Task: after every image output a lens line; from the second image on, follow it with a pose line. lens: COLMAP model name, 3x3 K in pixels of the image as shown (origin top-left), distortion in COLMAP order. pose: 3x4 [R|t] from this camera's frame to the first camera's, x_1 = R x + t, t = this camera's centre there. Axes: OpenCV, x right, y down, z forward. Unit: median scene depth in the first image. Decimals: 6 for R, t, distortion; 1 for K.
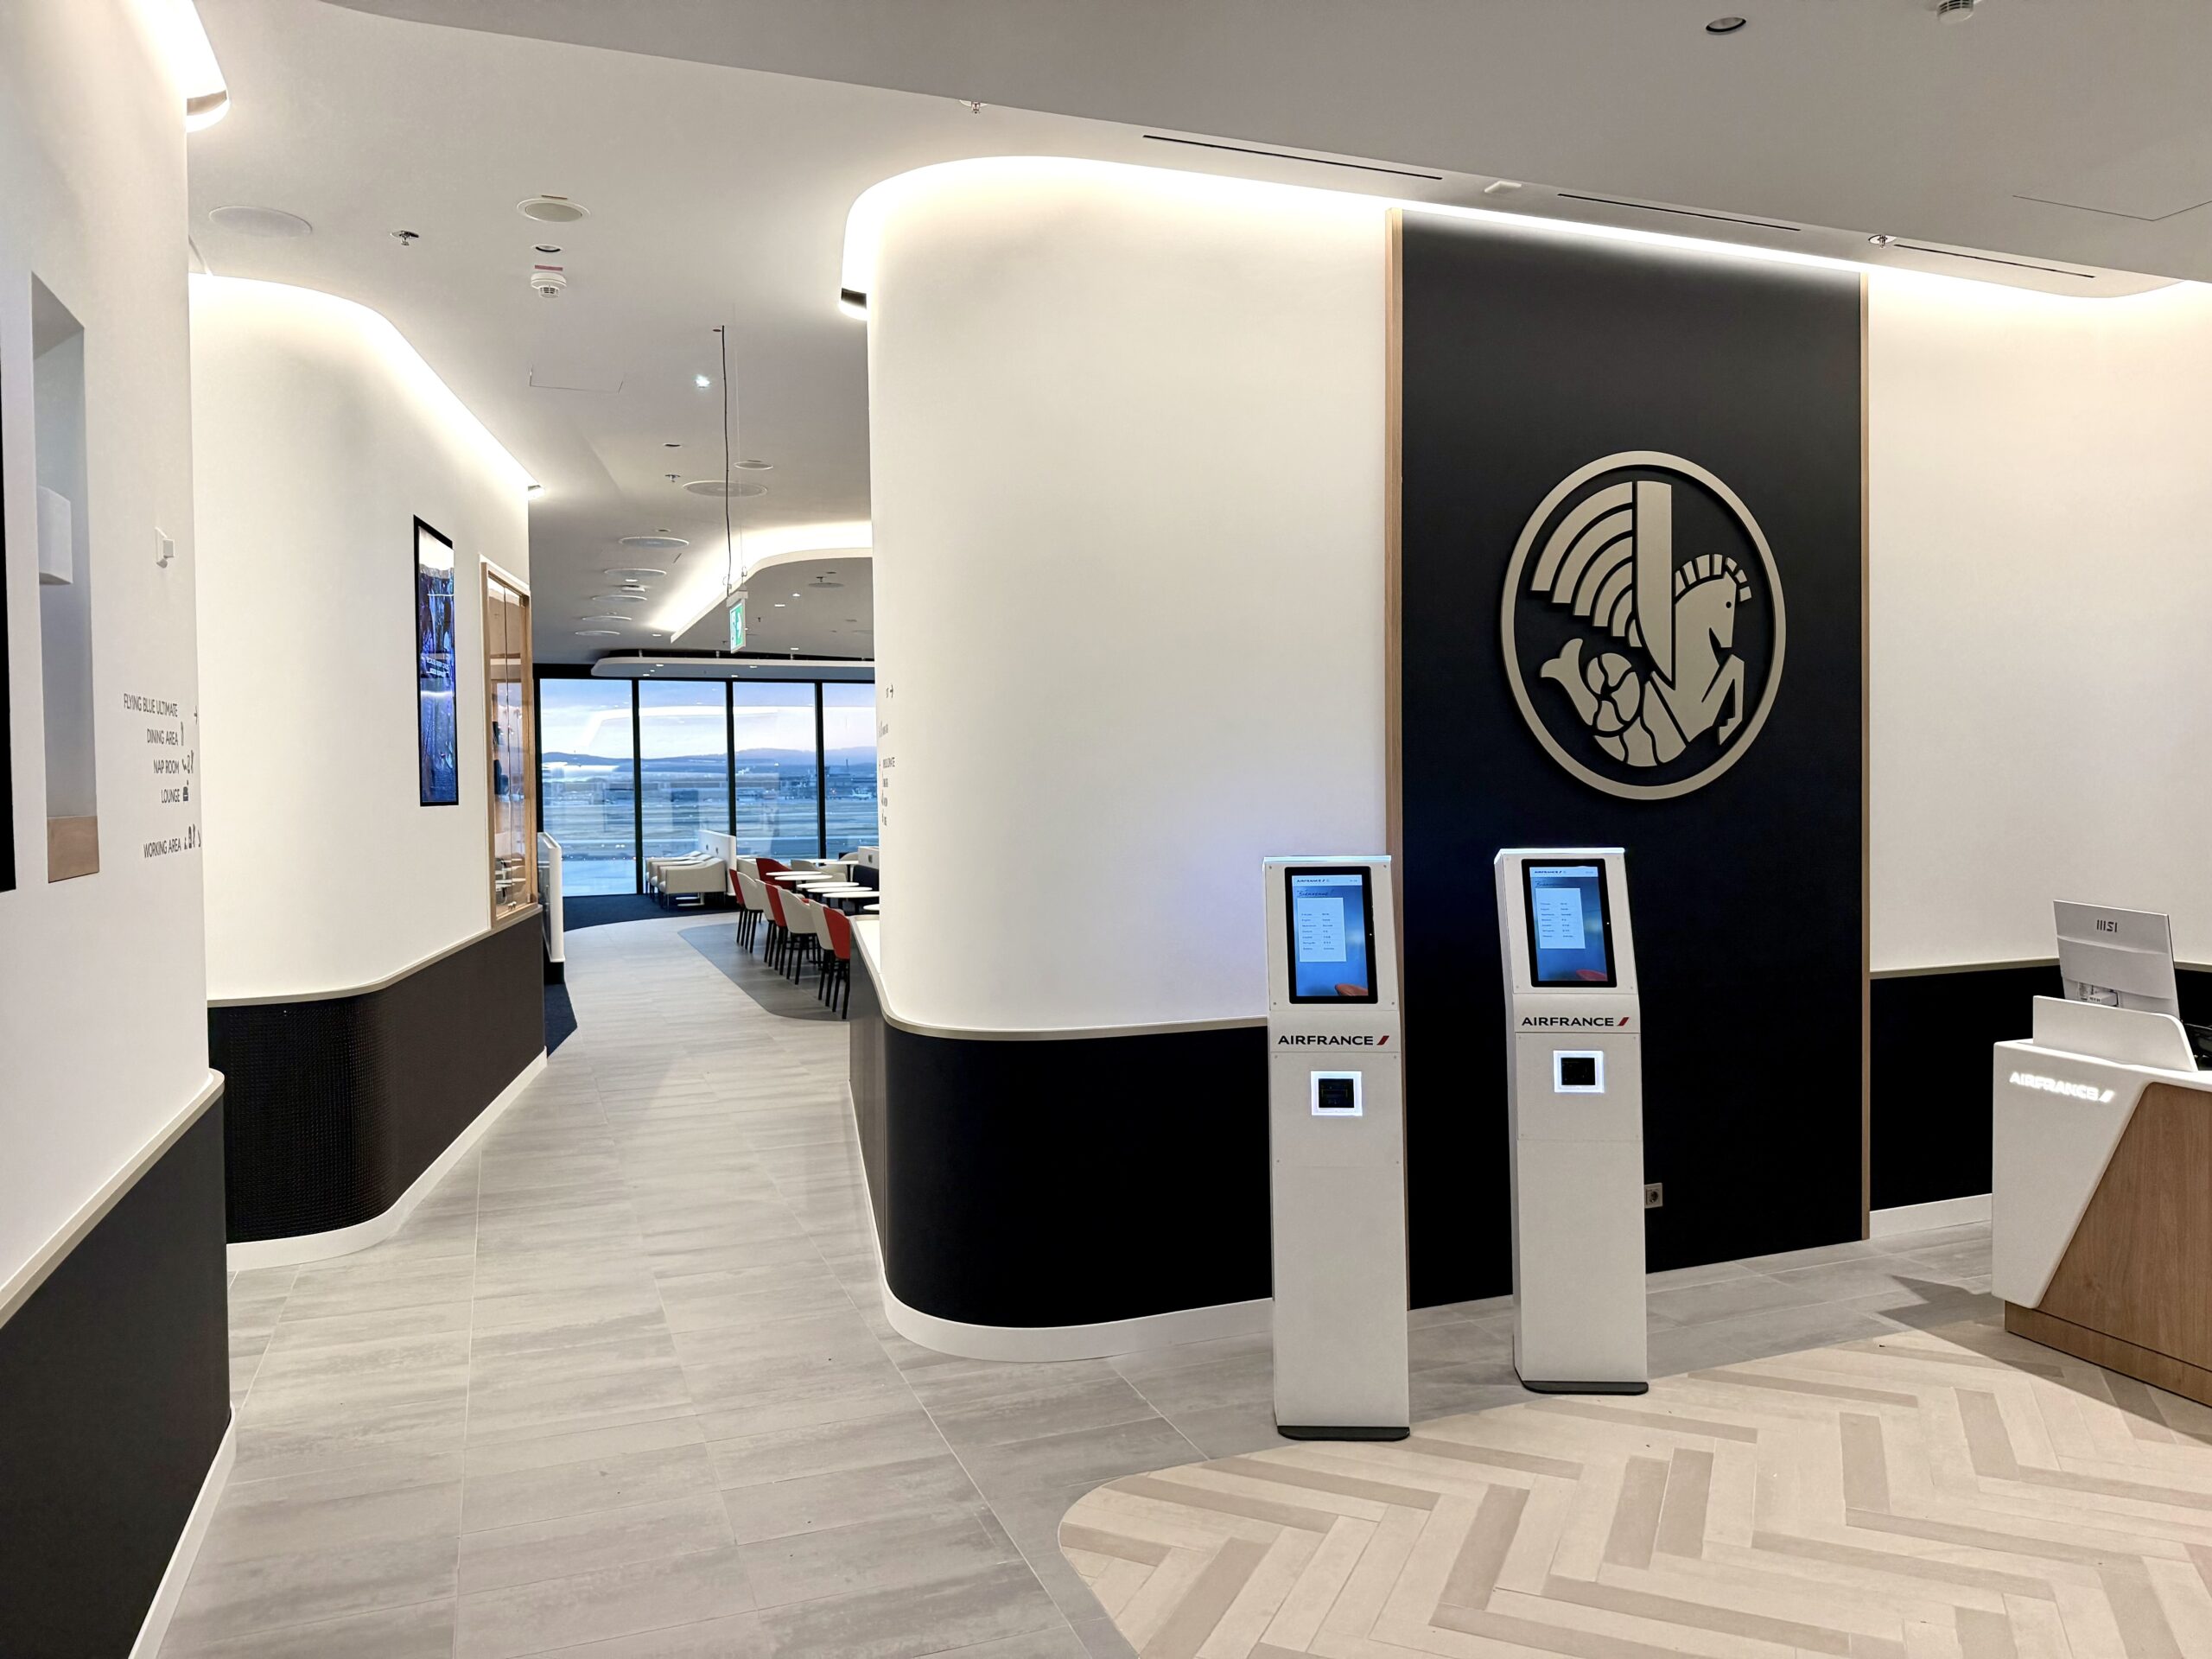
lens RADIAL K [[1546.3, 0, 1106.0], [0, 1546.3, 829.5], [0, 0, 1]] dist [0.056578, -0.069473]
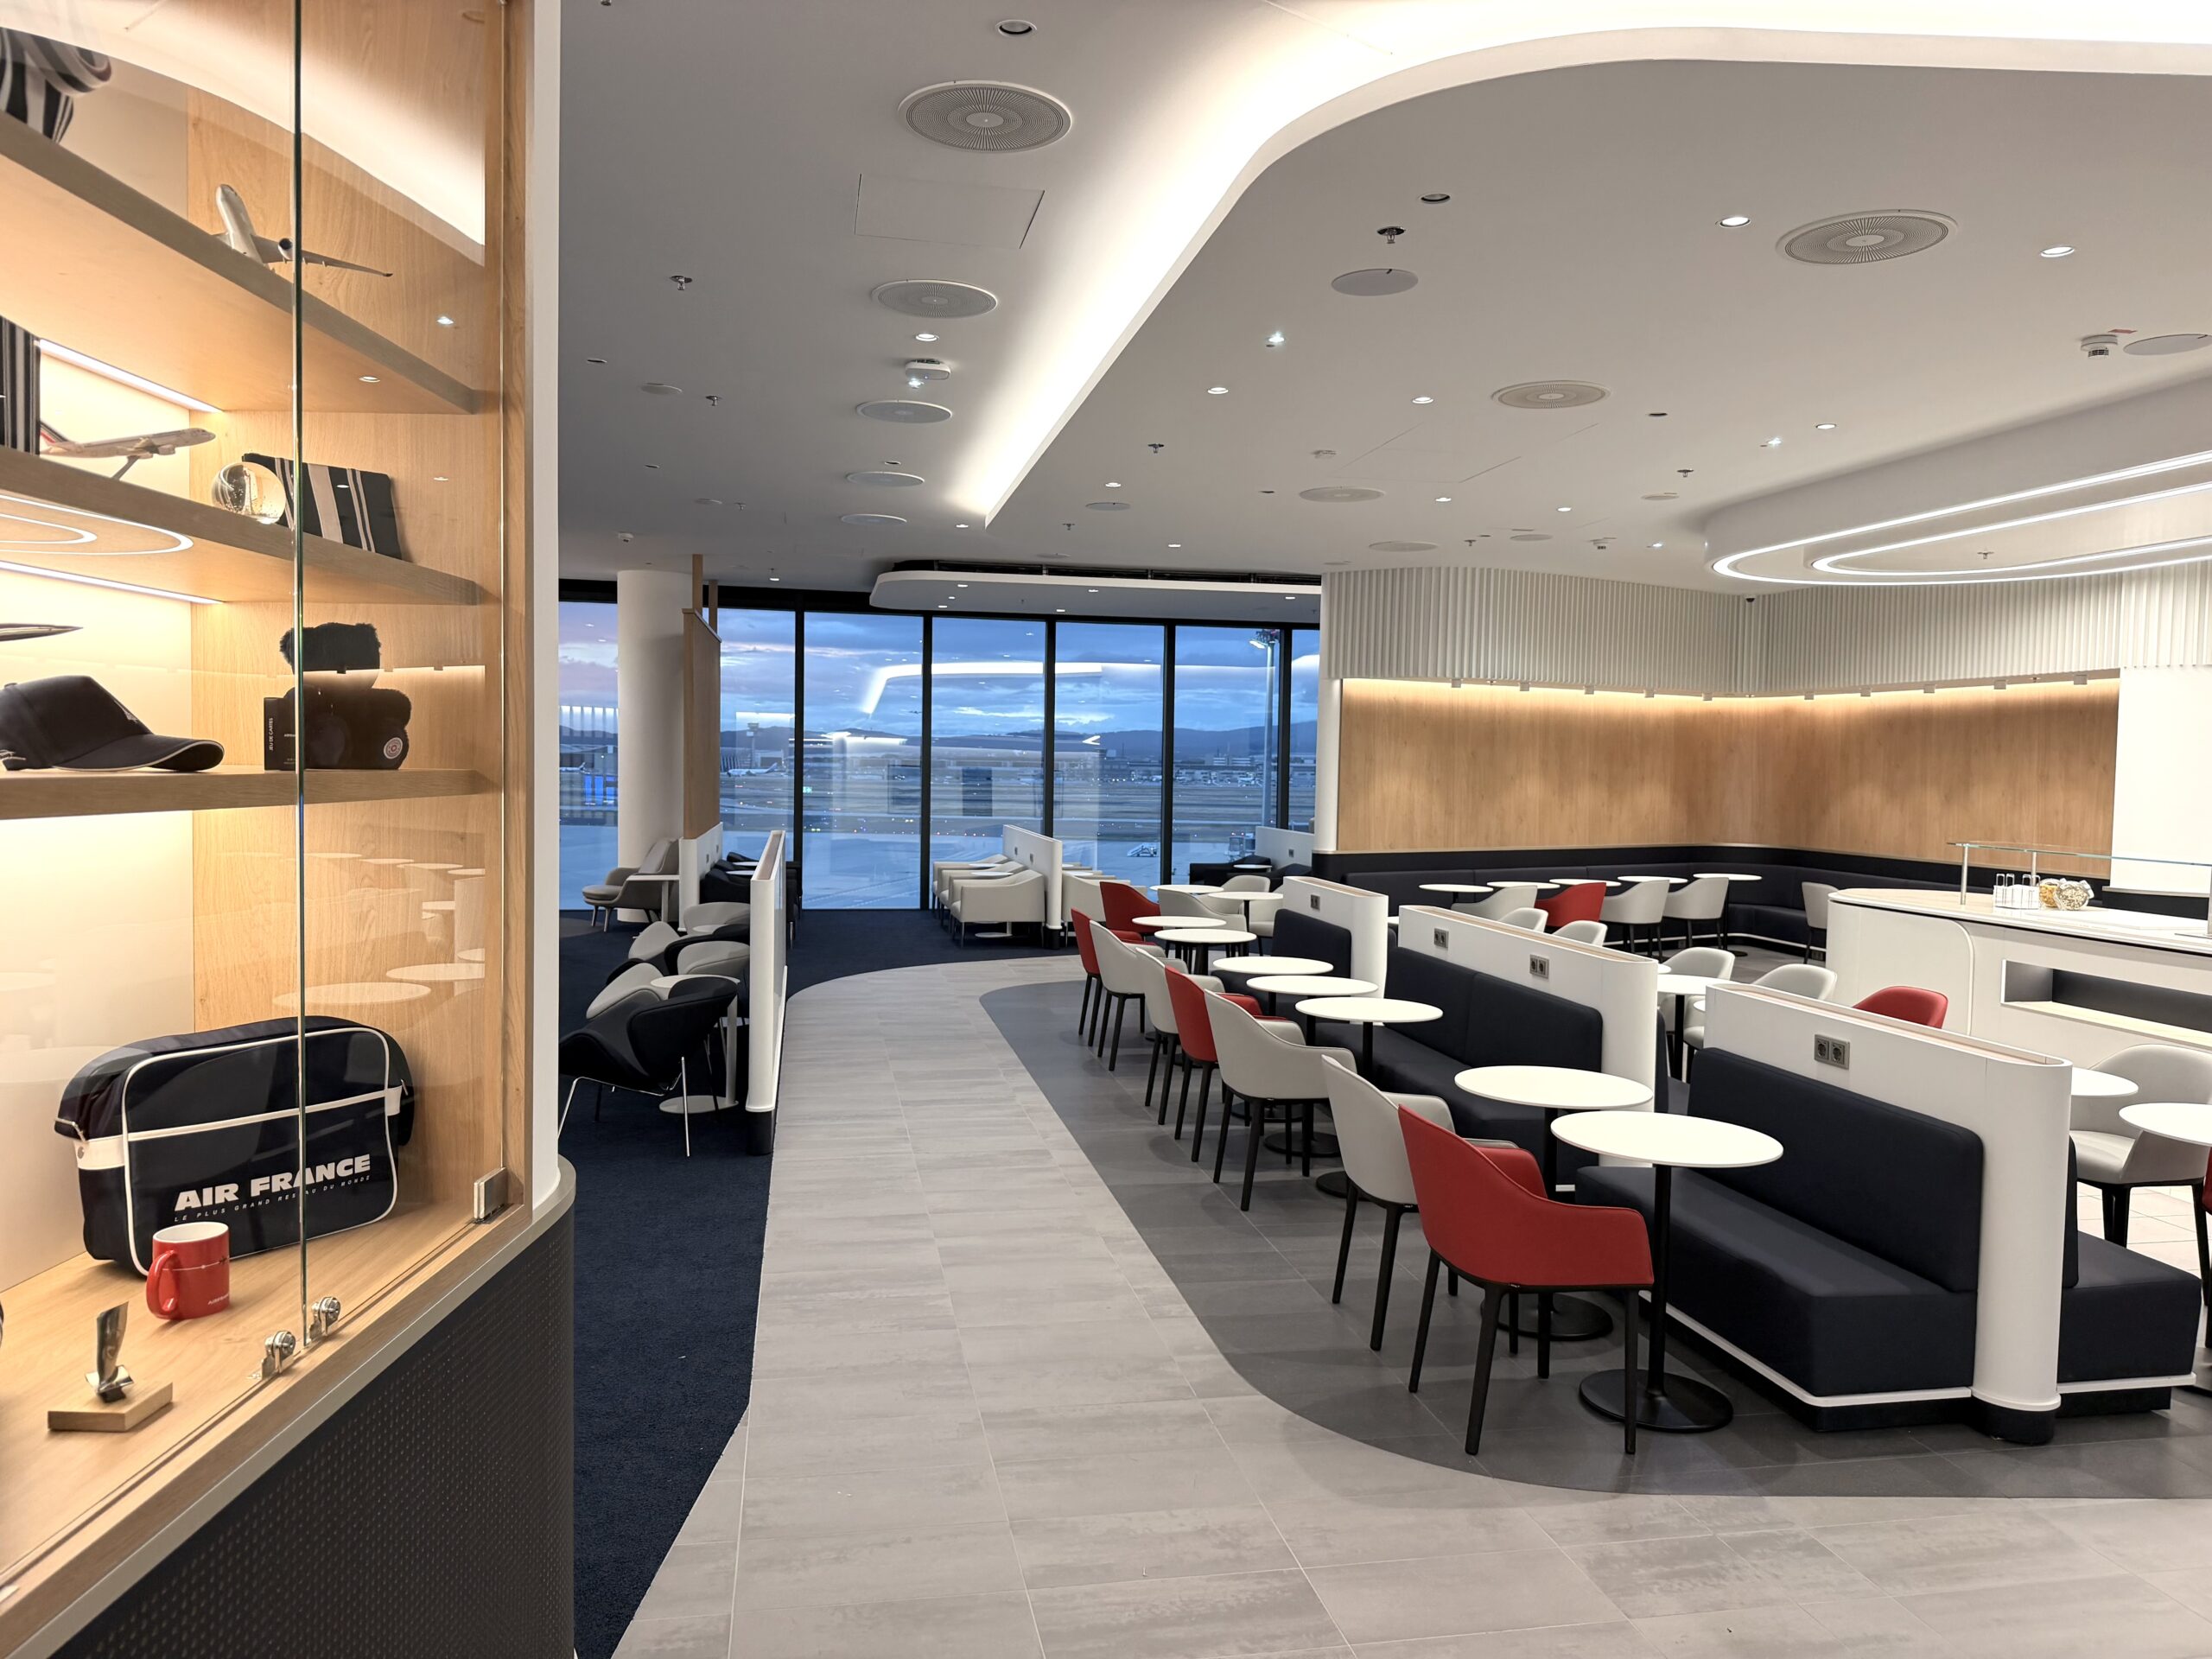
lens RADIAL K [[1546.3, 0, 1106.0], [0, 1546.3, 829.5], [0, 0, 1]] dist [0.056578, -0.069473]
pose [[0.983897, 0.034514, -0.175373, -0.089811], [-0.032906, 0.999386, 0.012071, -0.008194], [0.175682, -0.006106, 0.984428, 0.299153]]
